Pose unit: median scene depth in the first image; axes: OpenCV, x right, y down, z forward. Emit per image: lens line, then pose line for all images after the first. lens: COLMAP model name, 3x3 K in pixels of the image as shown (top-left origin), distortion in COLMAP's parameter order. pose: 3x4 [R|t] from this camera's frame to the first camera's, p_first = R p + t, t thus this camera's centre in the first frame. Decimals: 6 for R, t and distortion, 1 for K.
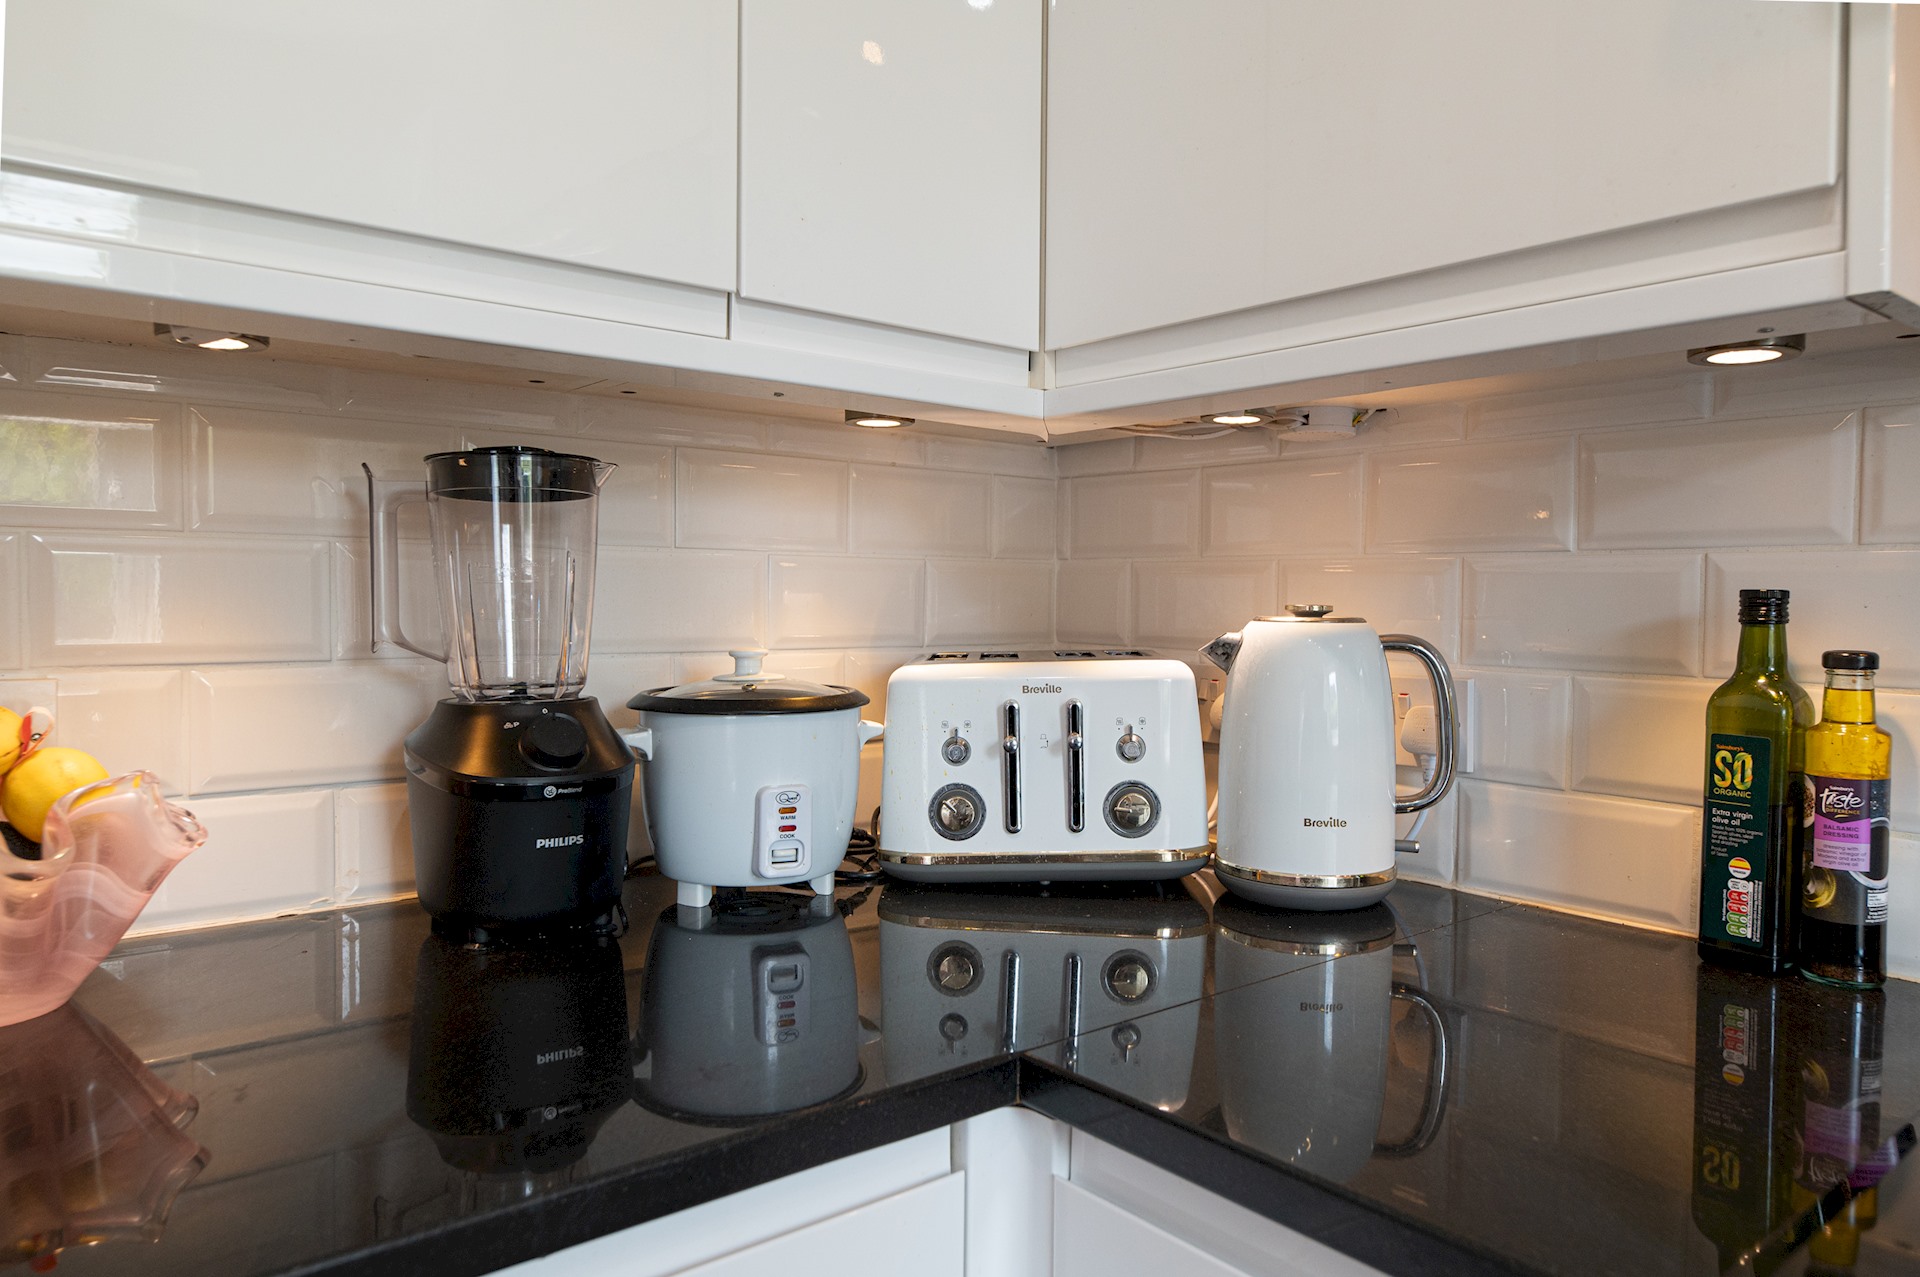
lens RADIAL K [[1280.9, 0, 960.0], [0, 1280.9, 638.5], [0, 0, 1]] dist [-0.002868, -0.001105]
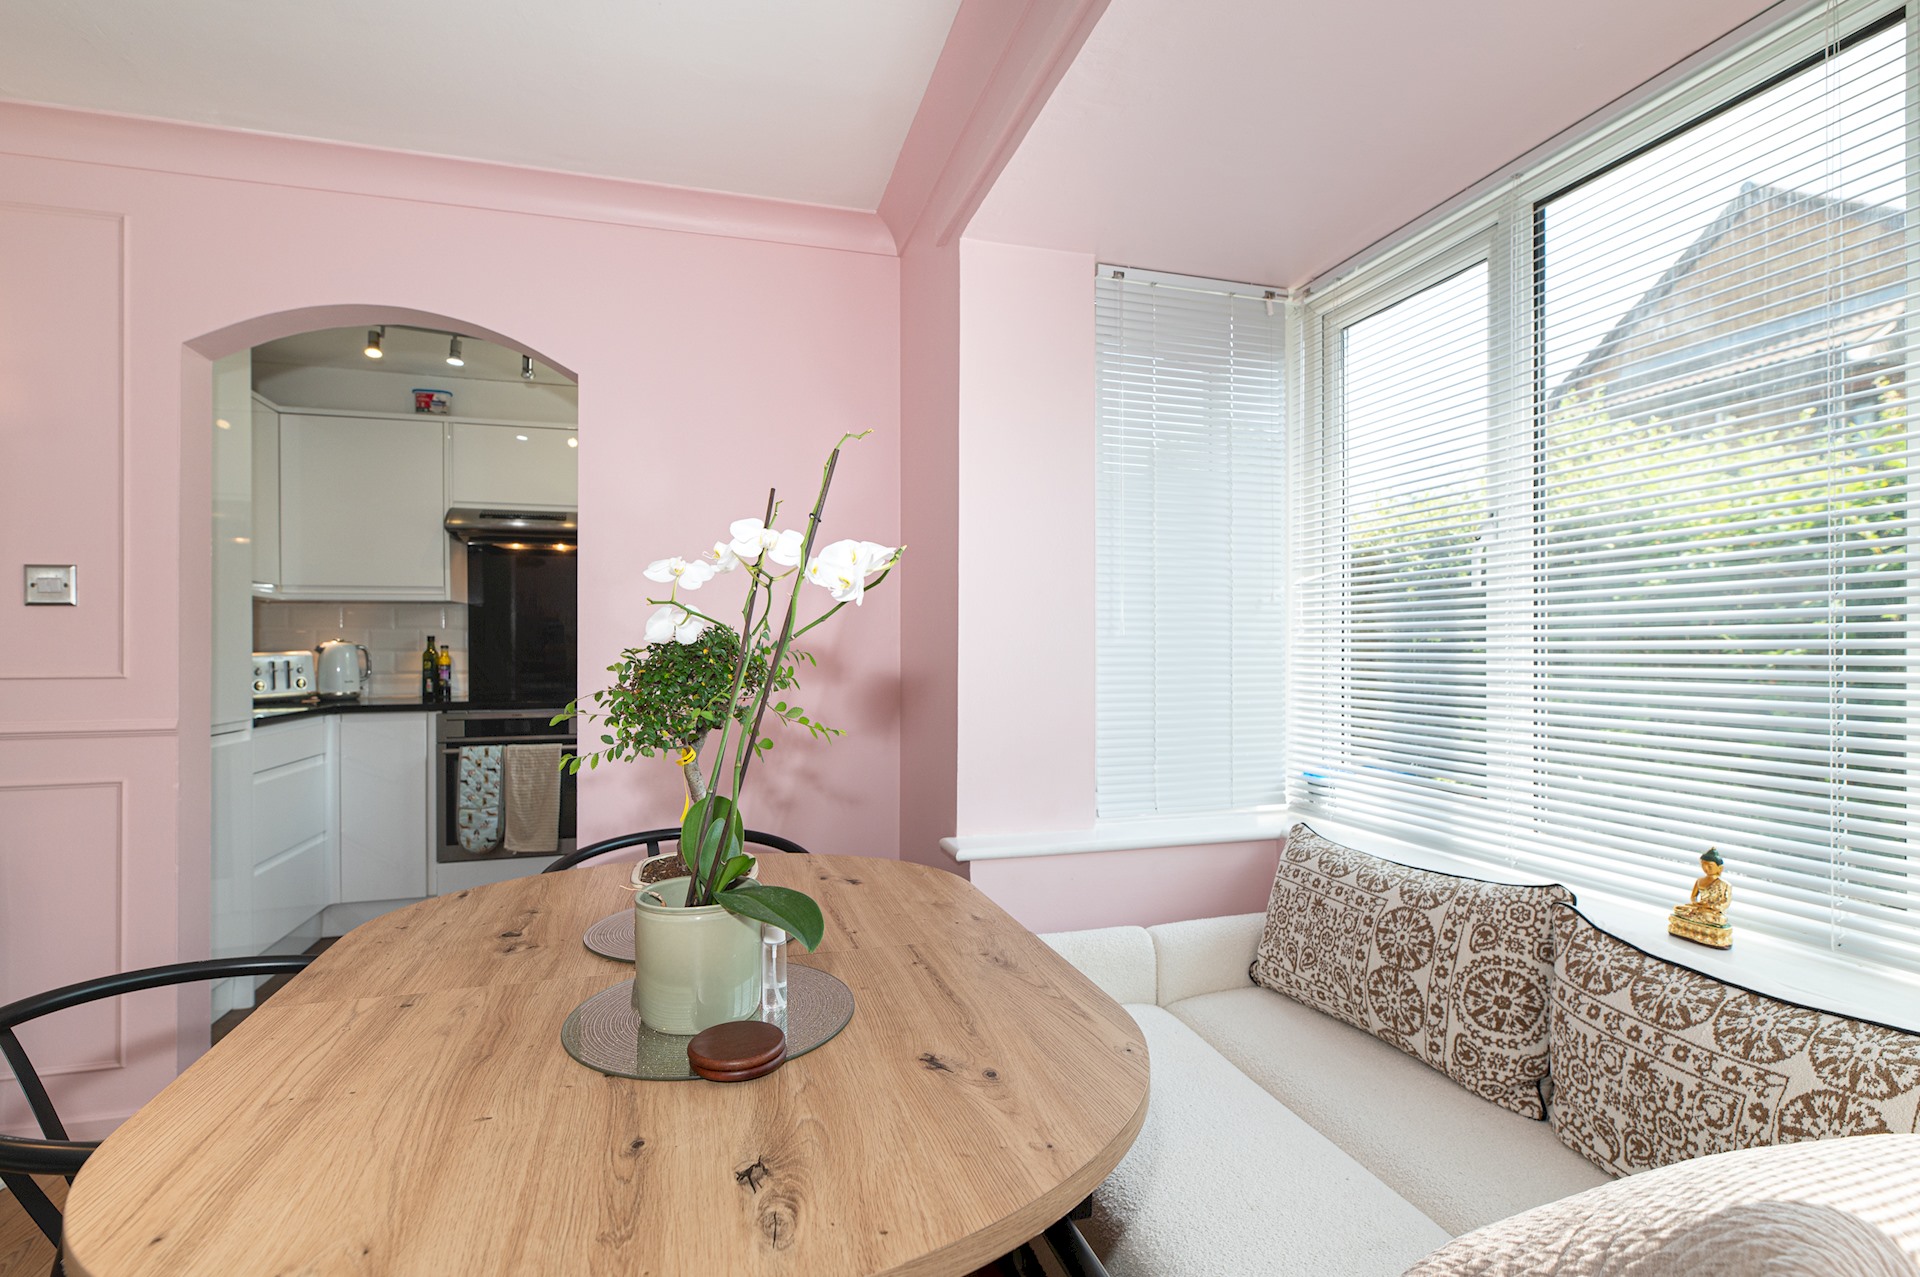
lens RADIAL K [[902.7, 0, 953.3], [0, 902.7, 645.2], [0, 0, 1]] dist [0.001501, 0.000486]
pose [[0.412301, -0.009043, 0.911003, -2.080917], [0.038869, 0.999215, -0.007673, 0.124493], [-0.910218, 0.038573, 0.412329, -2.791904]]
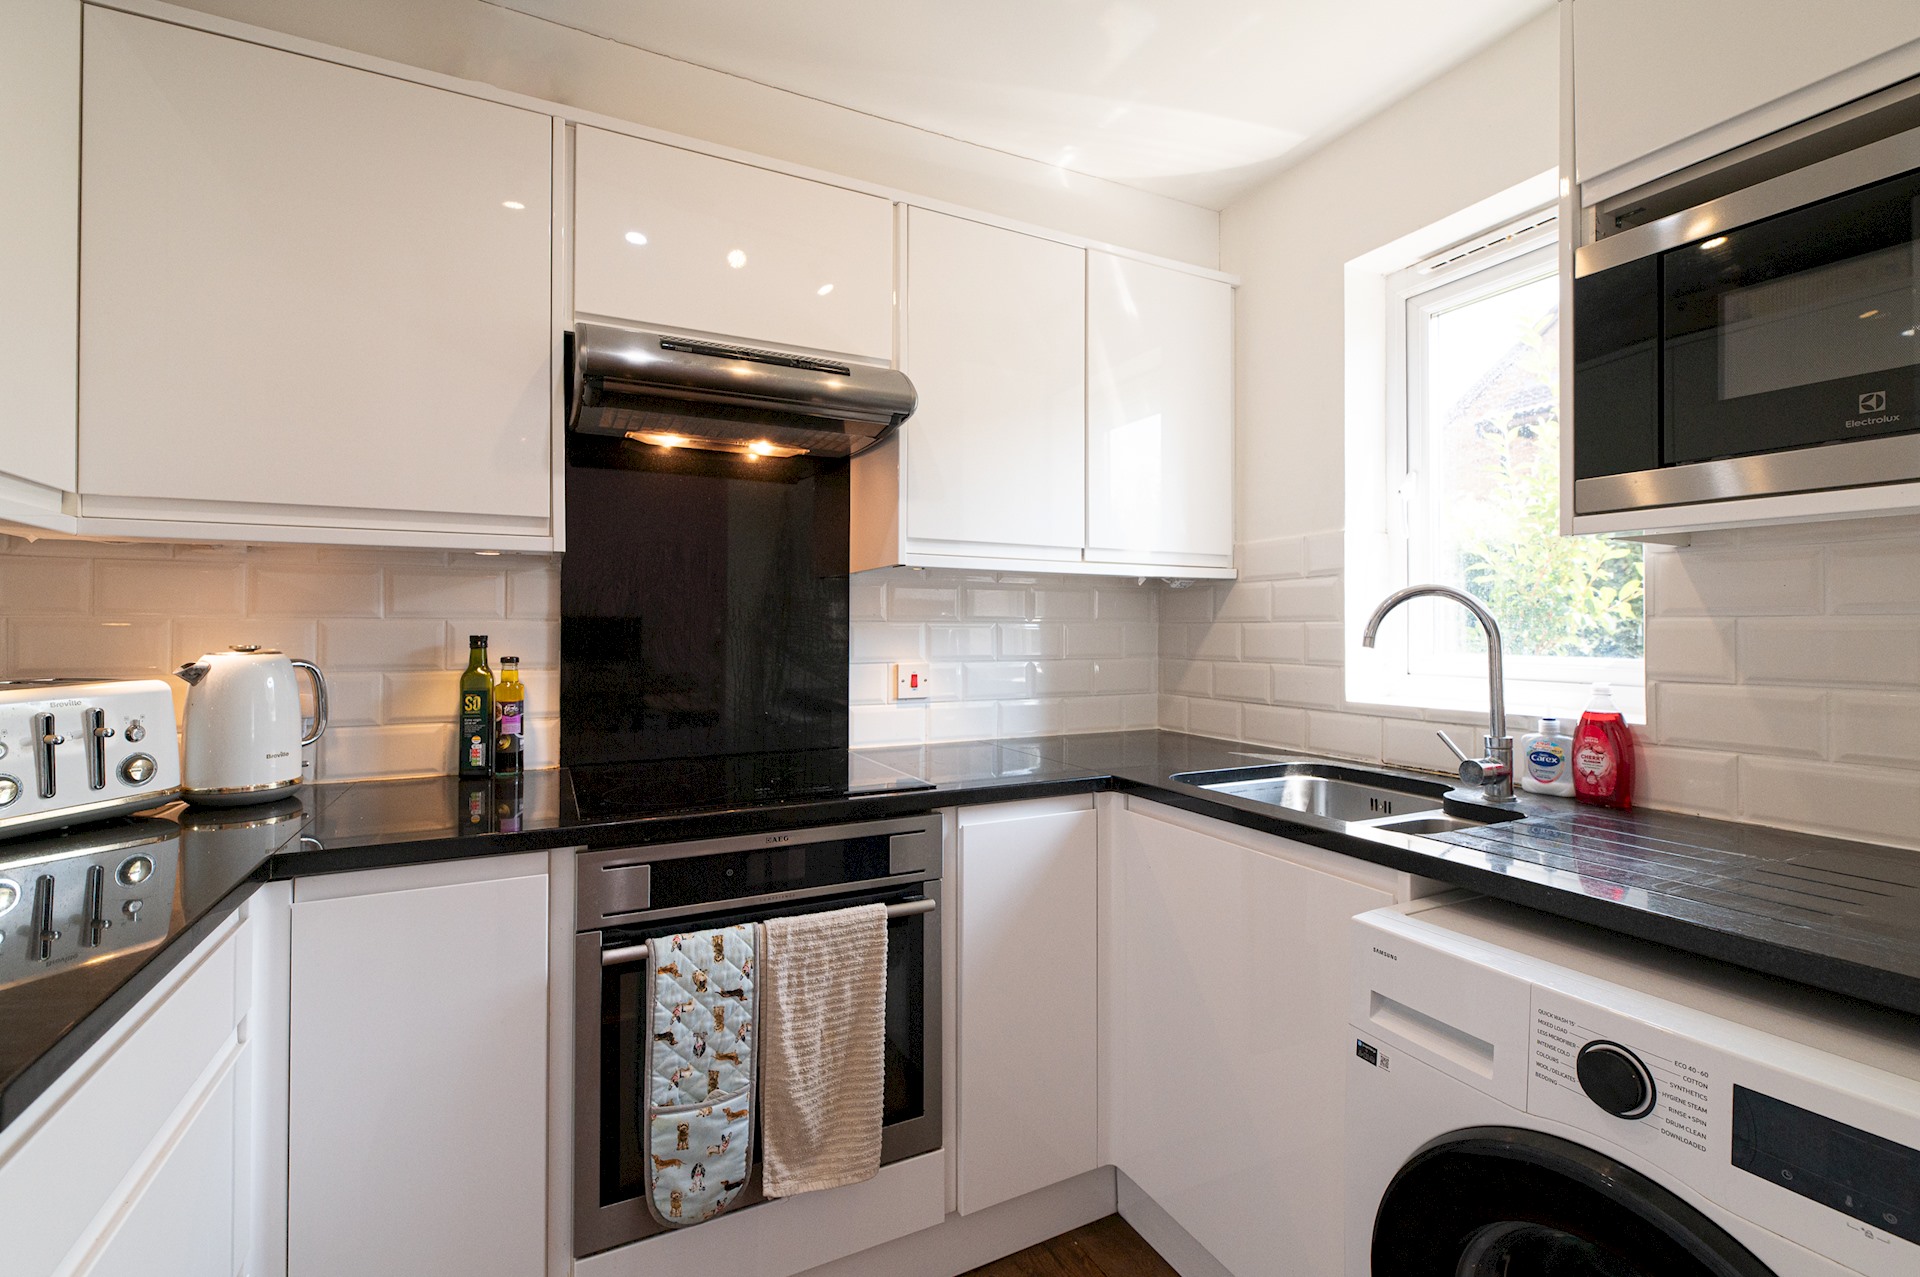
lens RADIAL K [[854.2, 0, 973.3], [0, 854.2, 614.7], [0, 0, 1]] dist [0.002085, -0.001480]
pose [[0.220425, 0.006178, 0.975384, -0.798157], [0.036507, 0.999227, -0.014579, -0.015409], [-0.974720, 0.038822, 0.220029, -0.363918]]
